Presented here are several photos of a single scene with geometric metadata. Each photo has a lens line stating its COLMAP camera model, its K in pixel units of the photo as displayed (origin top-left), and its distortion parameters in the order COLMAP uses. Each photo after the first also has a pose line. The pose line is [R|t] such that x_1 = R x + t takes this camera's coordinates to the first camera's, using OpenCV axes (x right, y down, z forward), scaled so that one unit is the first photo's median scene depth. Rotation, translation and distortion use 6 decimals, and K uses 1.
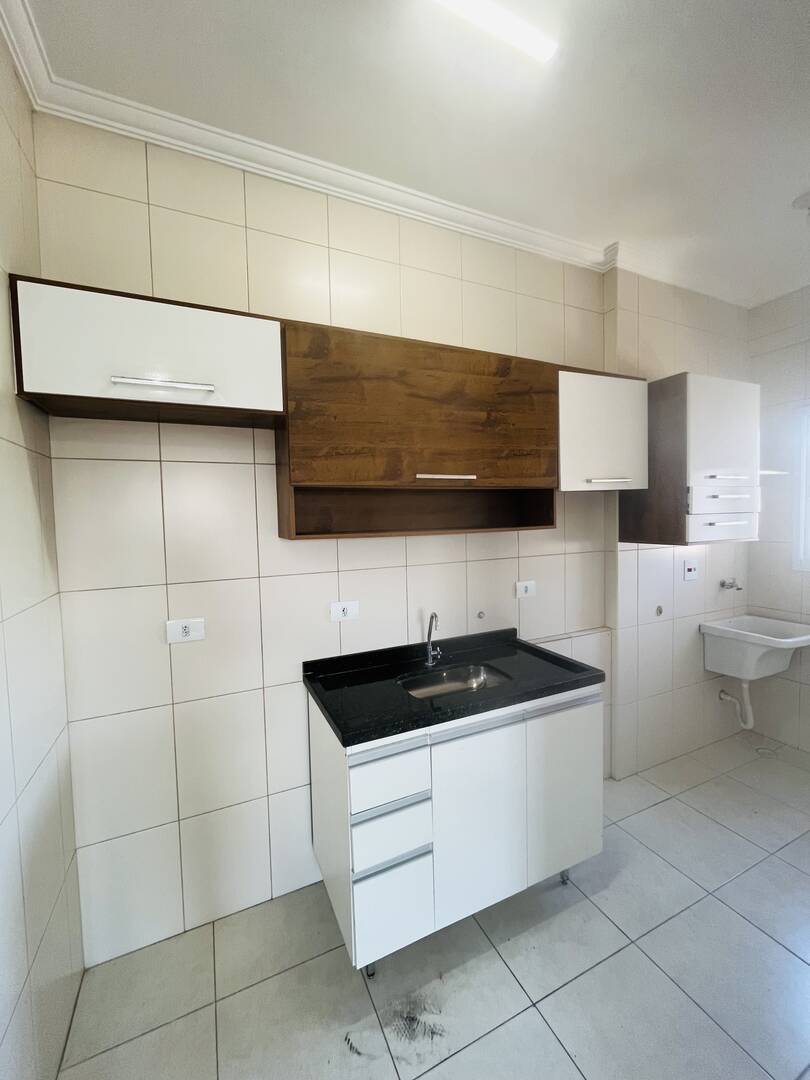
lens RADIAL K [[436.6, 0, 406.2], [0, 436.6, 537.1], [0, 0, 1]] dist [-0.004738, 0.000149]
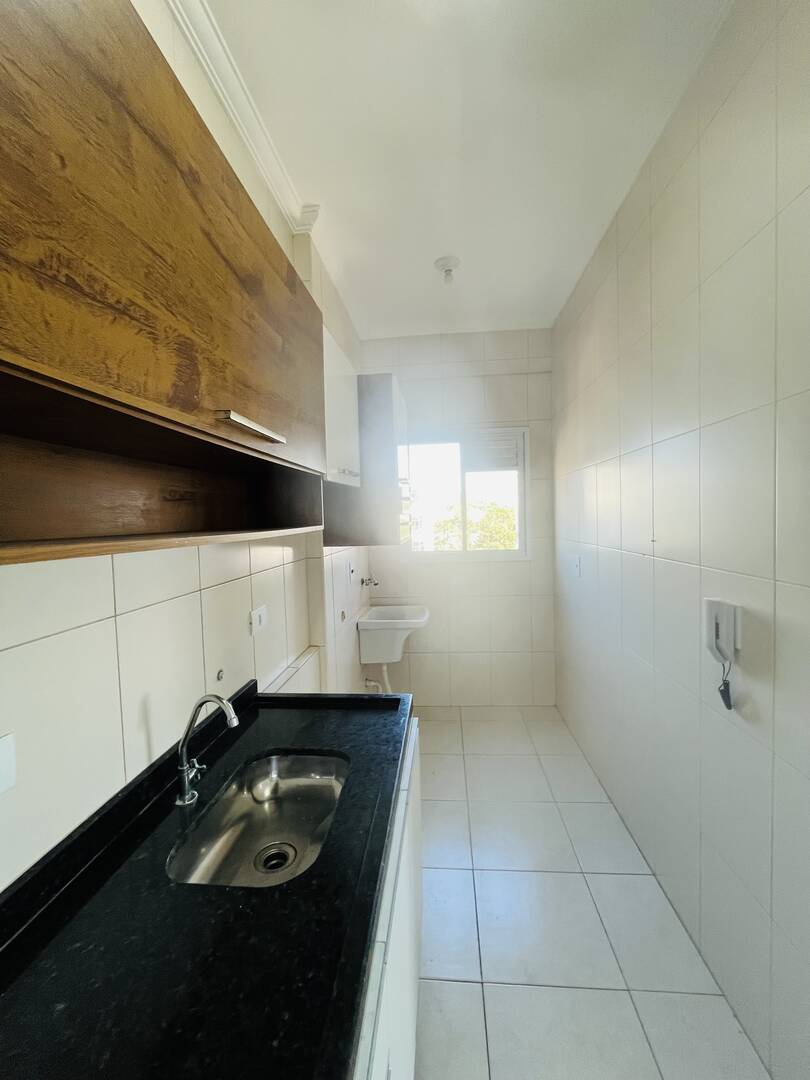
lens RADIAL K [[436.6, 0, 410.2], [0, 436.6, 538.1], [0, 0, 1]] dist [-0.004738, 0.000149]
pose [[0.489610, -0.032018, 0.871354, -0.247659], [0.059537, 0.998221, 0.003226, 0.001906], [-0.869907, 0.050299, 0.490645, 0.511046]]
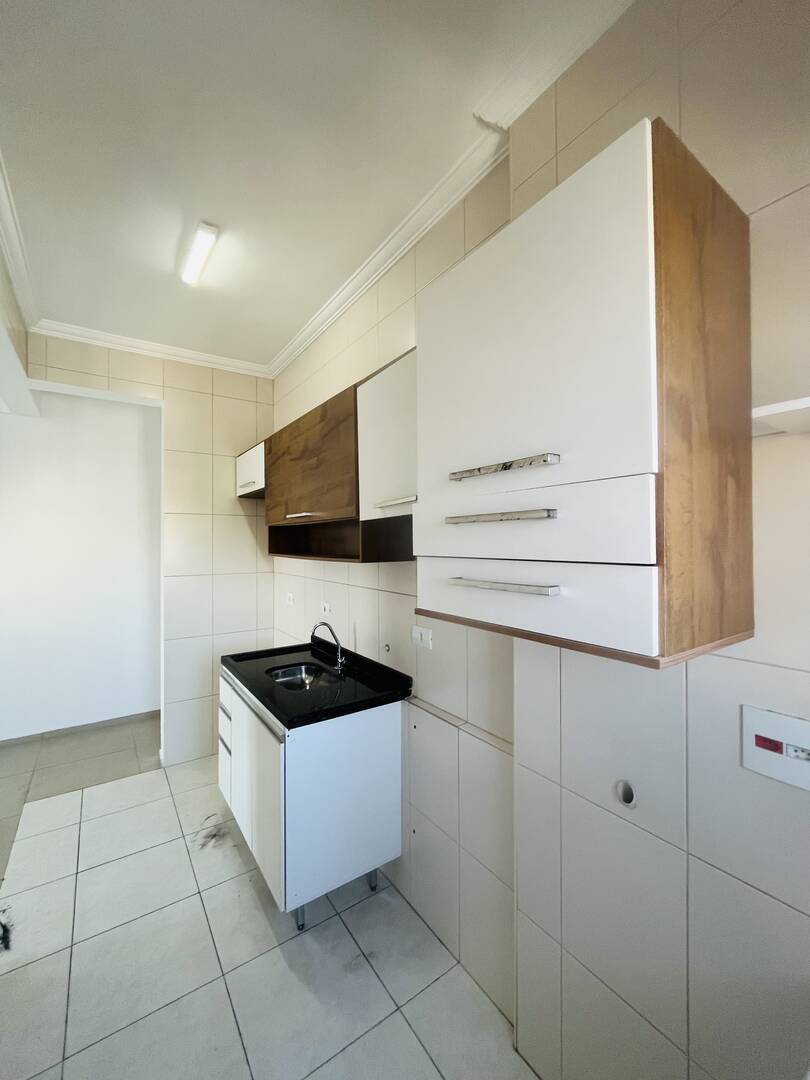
lens RADIAL K [[436.6, 0, 403.1], [0, 436.6, 538.4], [0, 0, 1]] dist [-0.004738, 0.000149]
pose [[0.170483, 0.014682, -0.985251, 1.251318], [-0.052231, 0.998618, 0.005844, -0.080436], [0.983975, 0.050465, 0.171015, 0.947865]]
